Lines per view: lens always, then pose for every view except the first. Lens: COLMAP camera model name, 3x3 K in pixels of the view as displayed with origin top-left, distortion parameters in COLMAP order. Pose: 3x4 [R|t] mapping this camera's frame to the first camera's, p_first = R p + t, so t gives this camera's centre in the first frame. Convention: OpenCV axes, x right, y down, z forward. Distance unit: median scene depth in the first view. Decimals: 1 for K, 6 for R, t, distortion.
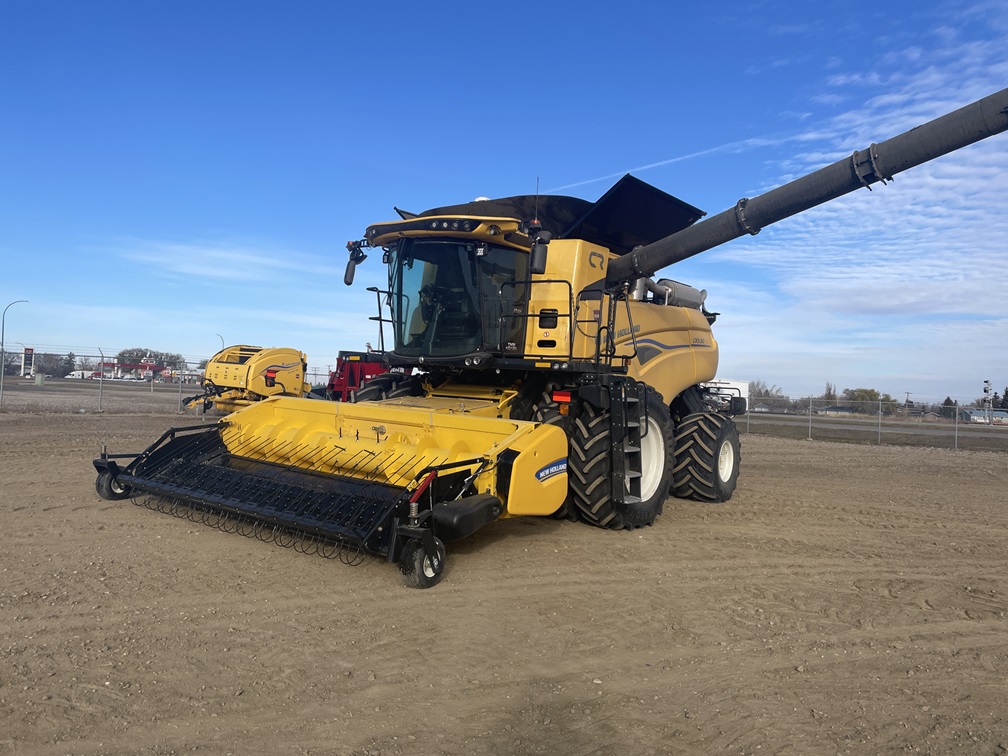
lens RADIAL K [[765.5, 0, 504.0], [0, 765.5, 378.0], [0, 0, 1]] dist [0.103599, -0.118080]
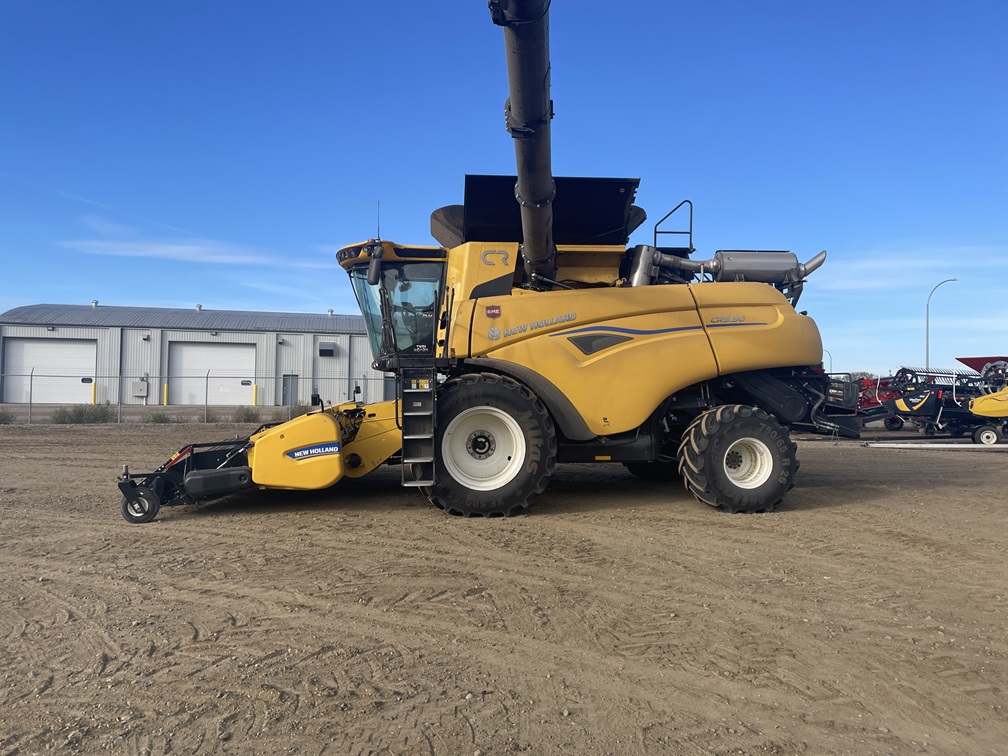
lens RADIAL K [[778.4, 0, 499.2], [0, 778.4, 376.4], [0, 0, 1]] dist [0.103782, -0.140841]
pose [[0.685069, -0.057901, -0.726173, 0.672478], [0.037247, 0.998317, -0.044461, 0.040447], [0.727525, 0.003411, 0.686072, 0.221184]]
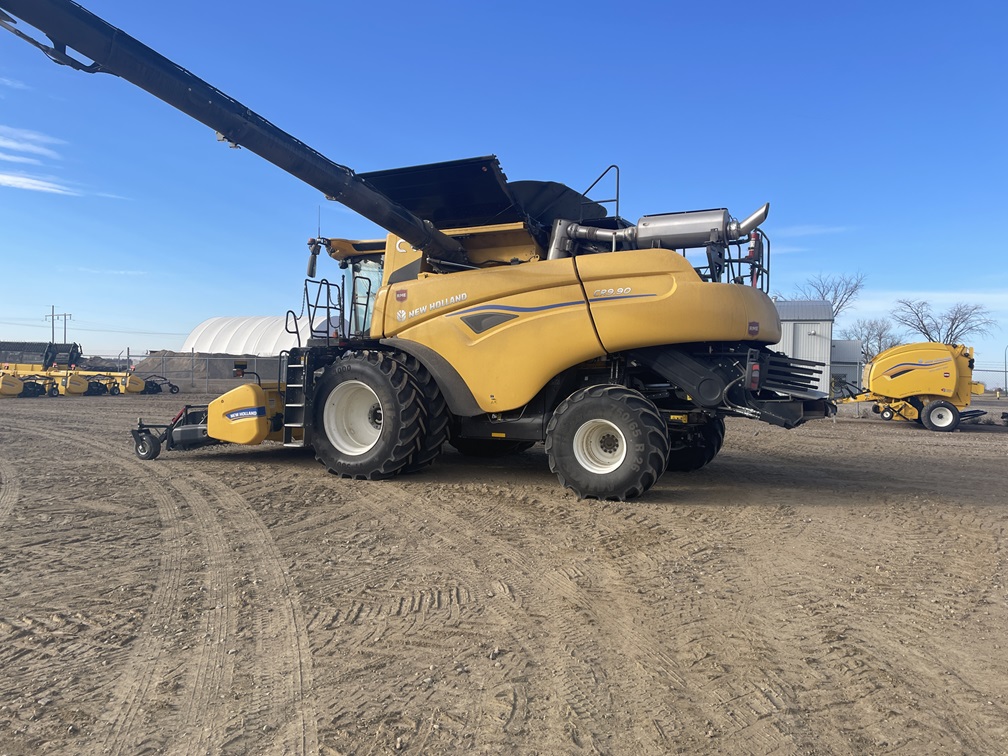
lens RADIAL K [[765.5, 0, 504.0], [0, 765.5, 378.0], [0, 0, 1]] dist [0.103599, -0.118080]
pose [[0.169153, -0.040251, -0.984767, 0.954975], [0.003708, 0.999185, -0.040204, 0.065863], [0.985583, 0.003149, 0.169165, 0.731793]]
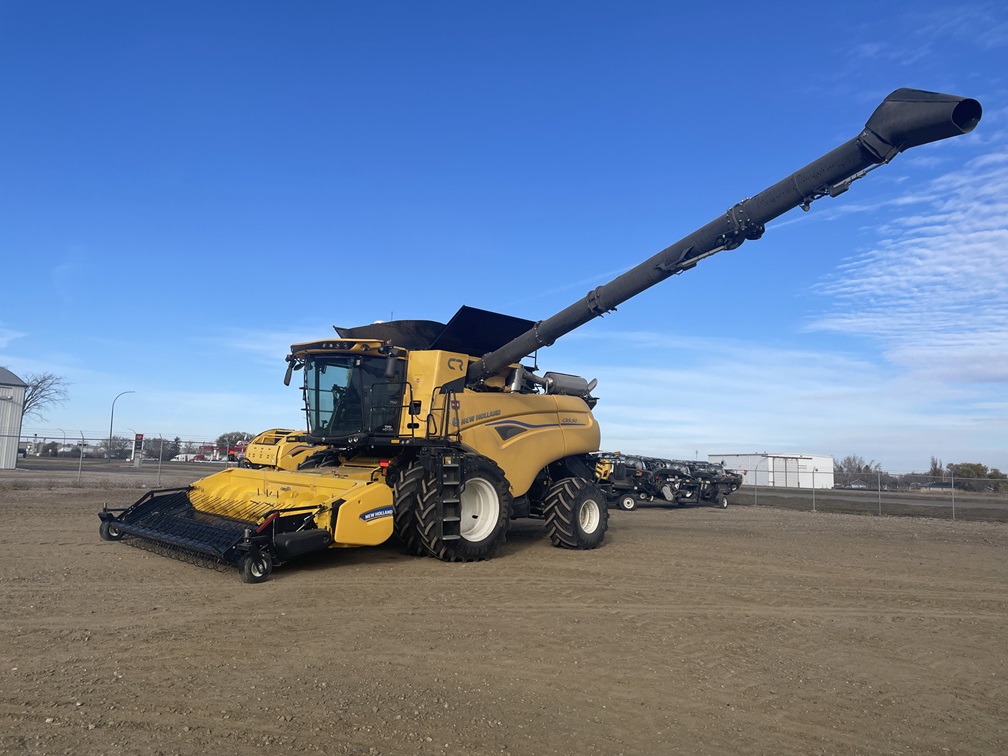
lens RADIAL K [[778.4, 0, 499.2], [0, 778.4, 376.4], [0, 0, 1]] dist [0.103782, -0.140841]
pose [[0.991955, -0.025049, -0.124090, 0.283875], [0.012329, 0.994684, -0.102238, 0.008701], [0.125991, 0.099886, 0.986990, -0.274206]]
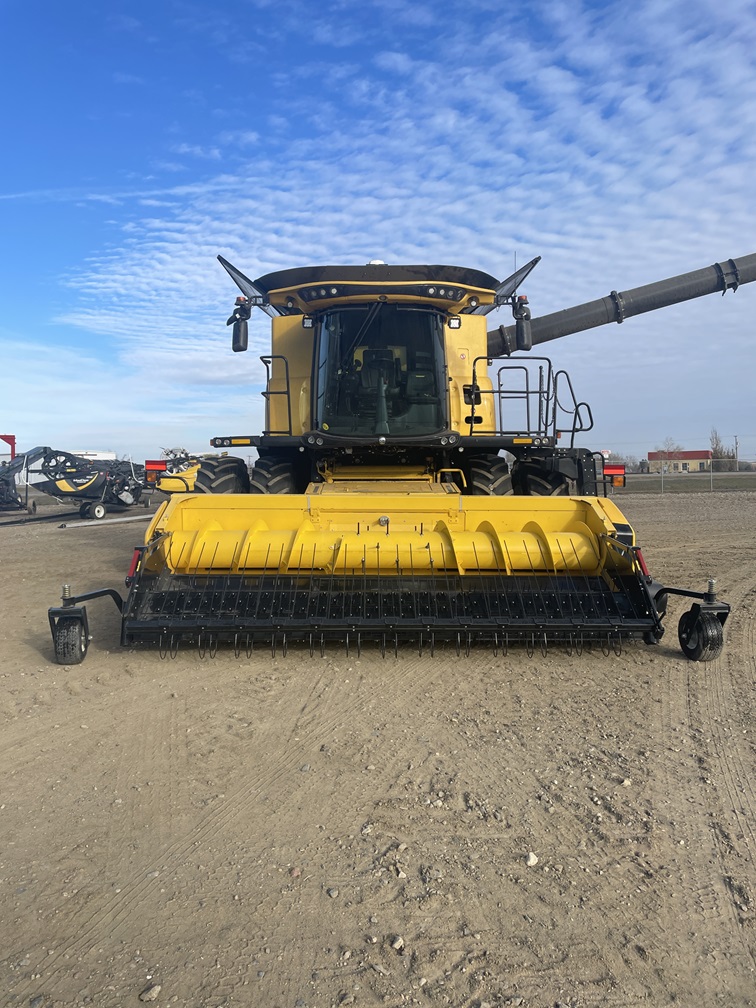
lens RADIAL K [[778.4, 0, 397.0], [0, 778.4, 502.6], [0, 0, 1]] dist [0.103782, -0.140841]
pose [[0.777250, -0.084430, 0.623501, -0.492521], [0.041749, 0.995692, 0.082786, -0.019324], [-0.627805, -0.038315, 0.777427, 0.201193]]
